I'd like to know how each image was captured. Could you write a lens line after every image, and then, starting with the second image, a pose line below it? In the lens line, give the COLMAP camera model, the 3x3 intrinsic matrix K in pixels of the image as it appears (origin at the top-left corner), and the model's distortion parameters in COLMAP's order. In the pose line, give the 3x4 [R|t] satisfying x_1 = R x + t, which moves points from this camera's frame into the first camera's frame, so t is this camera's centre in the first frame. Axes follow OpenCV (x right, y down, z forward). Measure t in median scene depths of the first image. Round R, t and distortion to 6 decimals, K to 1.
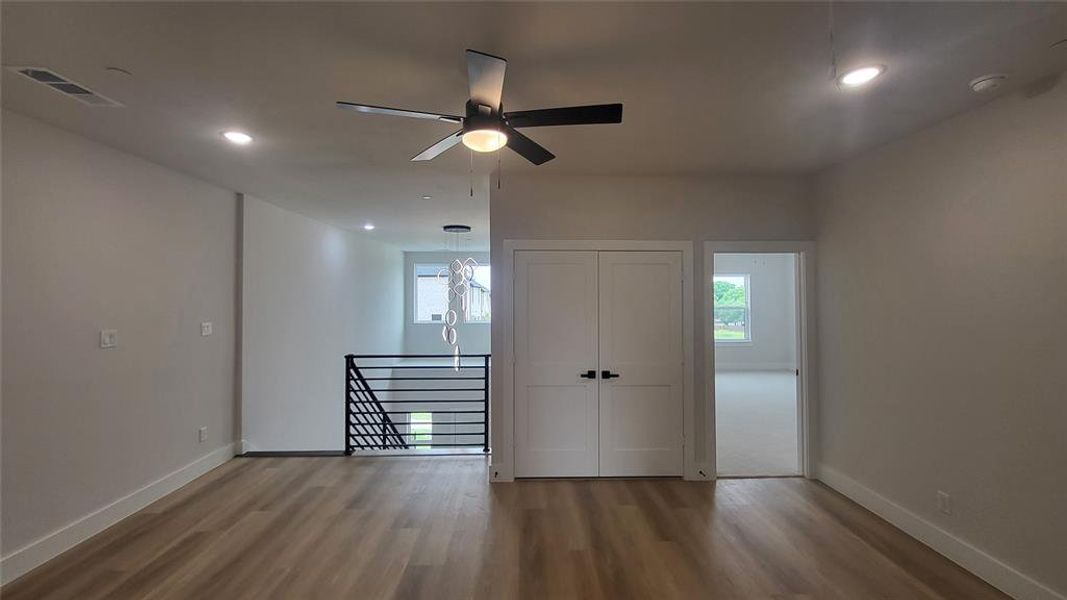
lens RADIAL K [[422.9, 0, 532.2], [0, 422.9, 289.8], [0, 0, 1]] dist [0.007555, -0.002658]
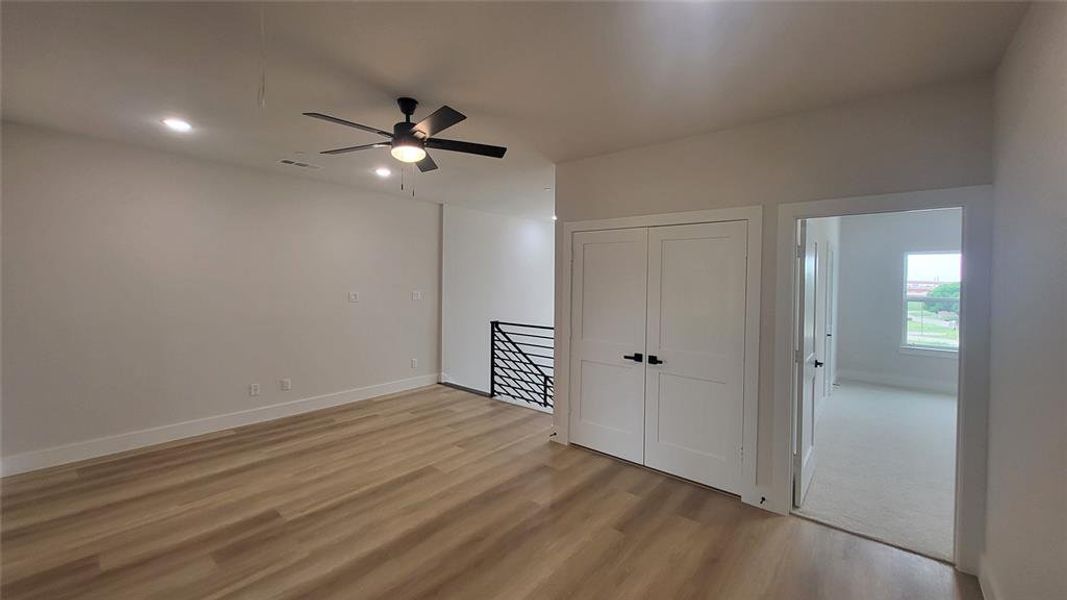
lens RADIAL K [[422.9, 0, 532.2], [0, 422.9, 289.8], [0, 0, 1]] dist [0.007555, -0.002658]
pose [[0.752310, 0.027240, -0.658246, 0.585201], [-0.007659, 0.999439, 0.032607, 0.018123], [0.658765, -0.019489, 0.752096, 0.126828]]
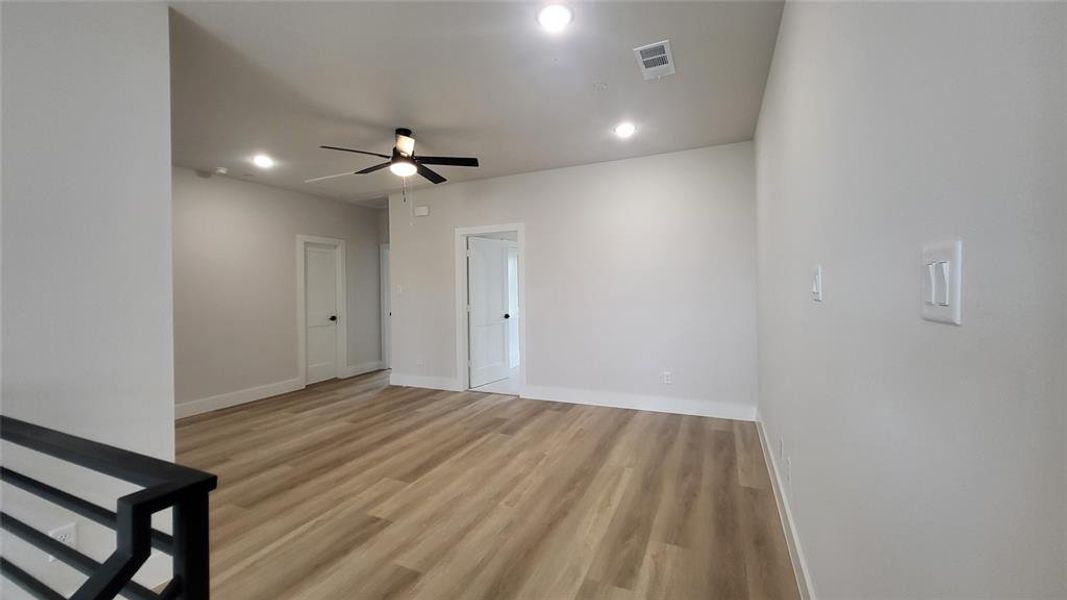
lens RADIAL K [[422.9, 0, 532.2], [0, 422.9, 289.8], [0, 0, 1]] dist [0.007555, -0.002658]
pose [[-0.899292, 0.019235, 0.436925, -0.741167], [0.015759, 0.999809, -0.011579, 0.101006], [-0.437064, -0.003527, -0.899423, 1.276911]]
